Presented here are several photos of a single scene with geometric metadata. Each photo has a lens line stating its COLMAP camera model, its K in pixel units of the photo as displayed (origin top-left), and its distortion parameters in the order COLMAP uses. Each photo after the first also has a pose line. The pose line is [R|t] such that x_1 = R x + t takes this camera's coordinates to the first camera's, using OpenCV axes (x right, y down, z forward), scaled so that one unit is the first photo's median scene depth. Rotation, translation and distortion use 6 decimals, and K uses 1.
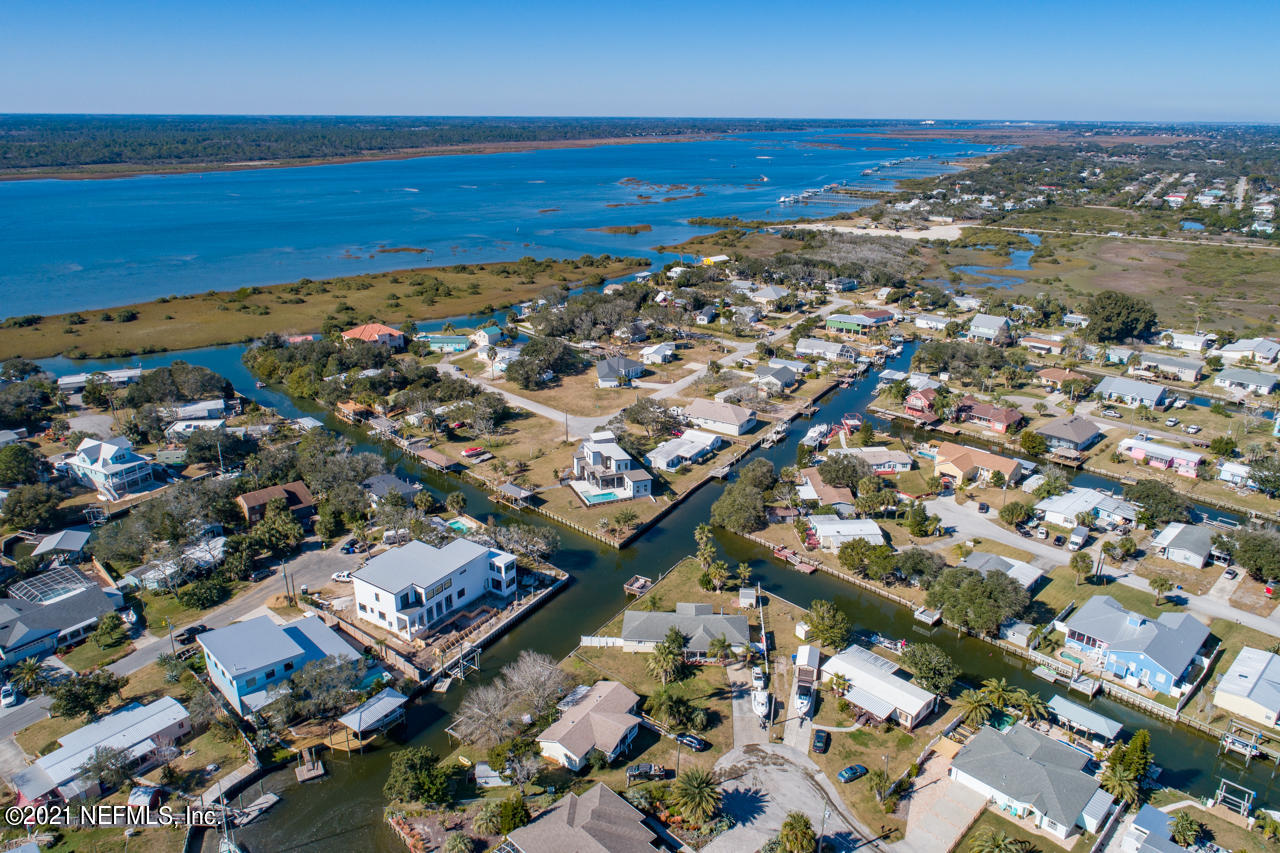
lens RADIAL K [[869.9, 0, 635.2], [0, 869.9, 424.5], [0, 0, 1]] dist [-0.001714, -0.000876]
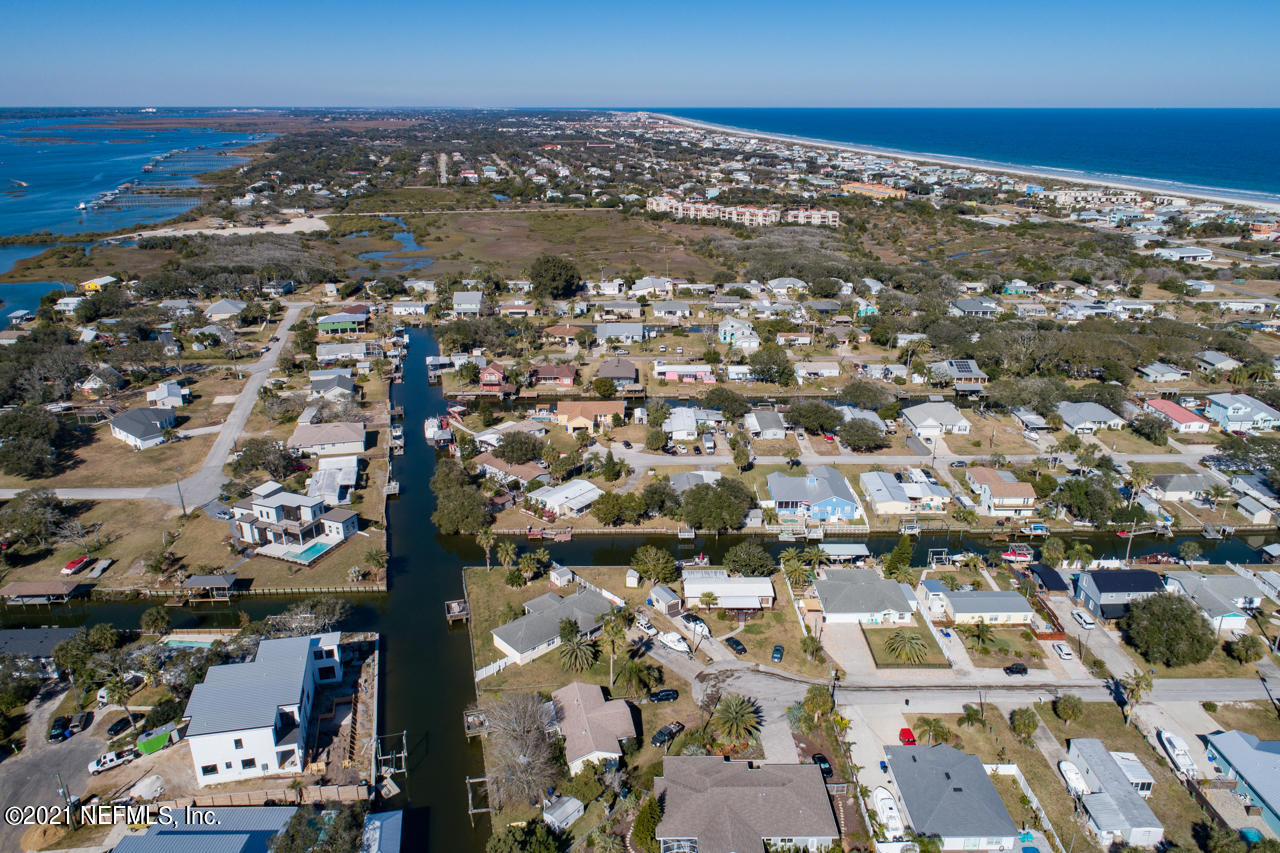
lens RADIAL K [[879.3, 0, 640.0], [0, 879.3, 426.5], [0, 0, 1]] dist [-0.001209, 0.004761]
pose [[0.693055, -0.256178, 0.673831, -0.317840], [0.247894, 0.962416, 0.110926, -0.046073], [-0.676922, 0.090161, 0.730512, 0.097507]]
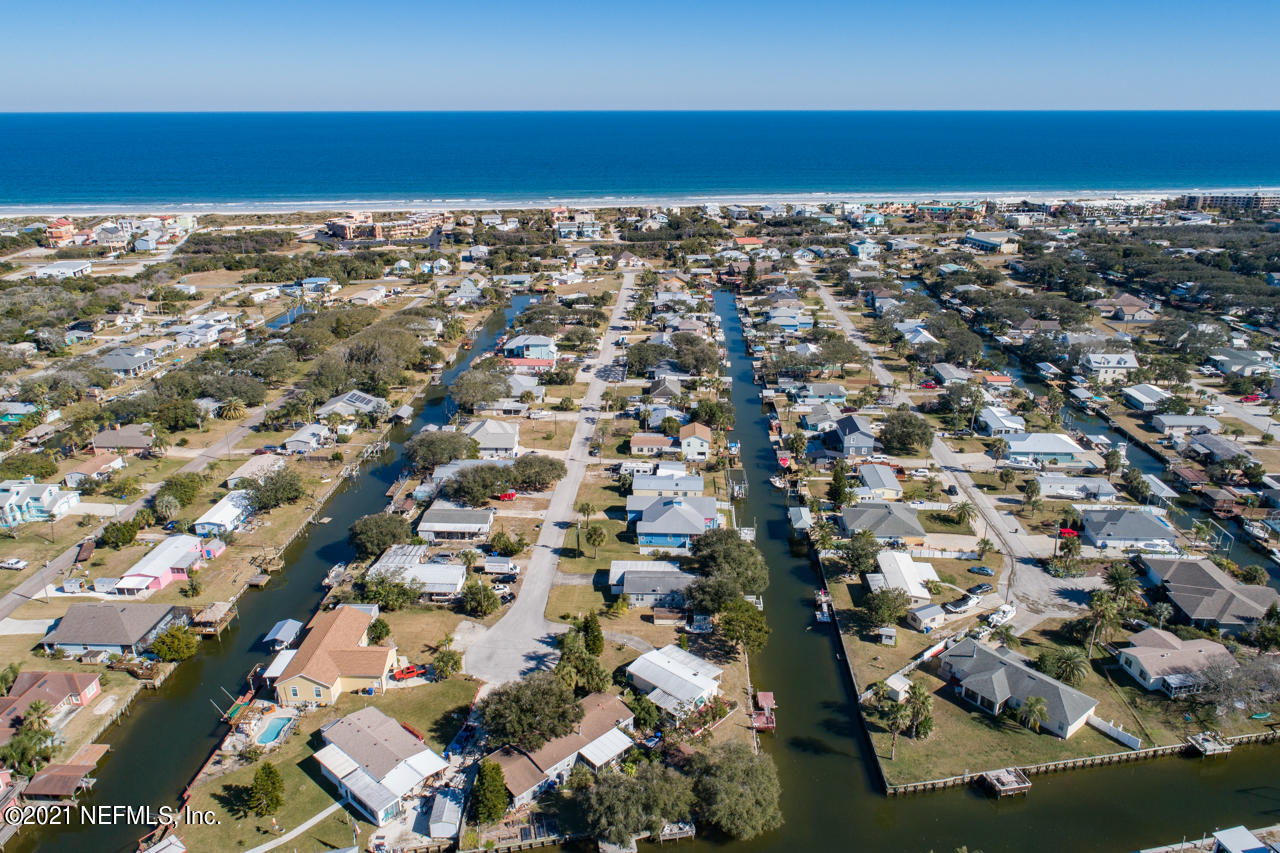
lens RADIAL K [[869.9, 0, 635.2], [0, 869.9, 424.5], [0, 0, 1]] dist [-0.001714, -0.000876]
pose [[-0.683785, -0.257343, 0.682798, -0.140770], [0.242683, 0.802270, 0.545406, -0.351960], [-0.688145, 0.538644, -0.486127, 0.967132]]
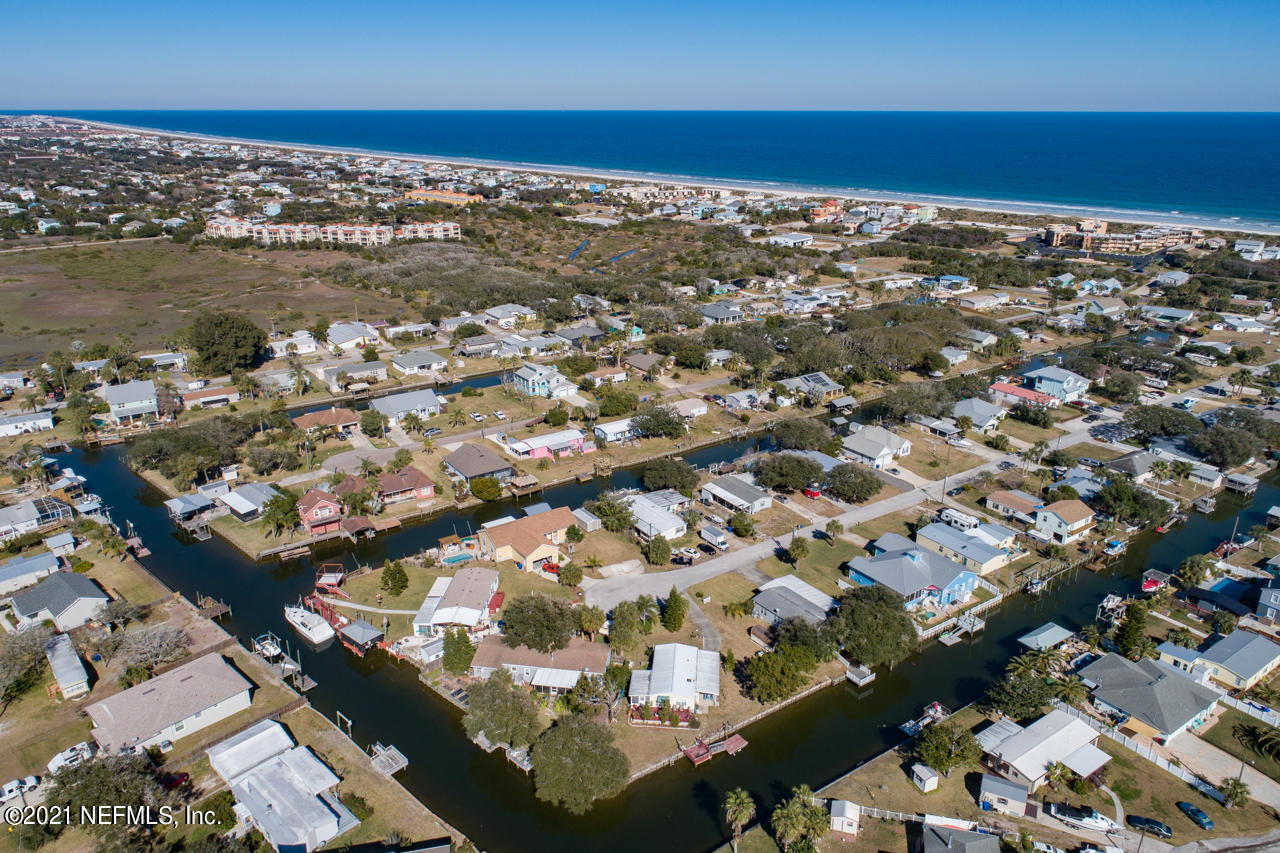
lens RADIAL K [[879.3, 0, 640.0], [0, 879.3, 426.5], [0, 0, 1]] dist [-0.001209, 0.004761]
pose [[0.171610, -0.344753, 0.922873, -0.292883], [0.331985, 0.902216, 0.275303, -0.218085], [-0.927543, 0.259136, 0.269282, 0.591243]]
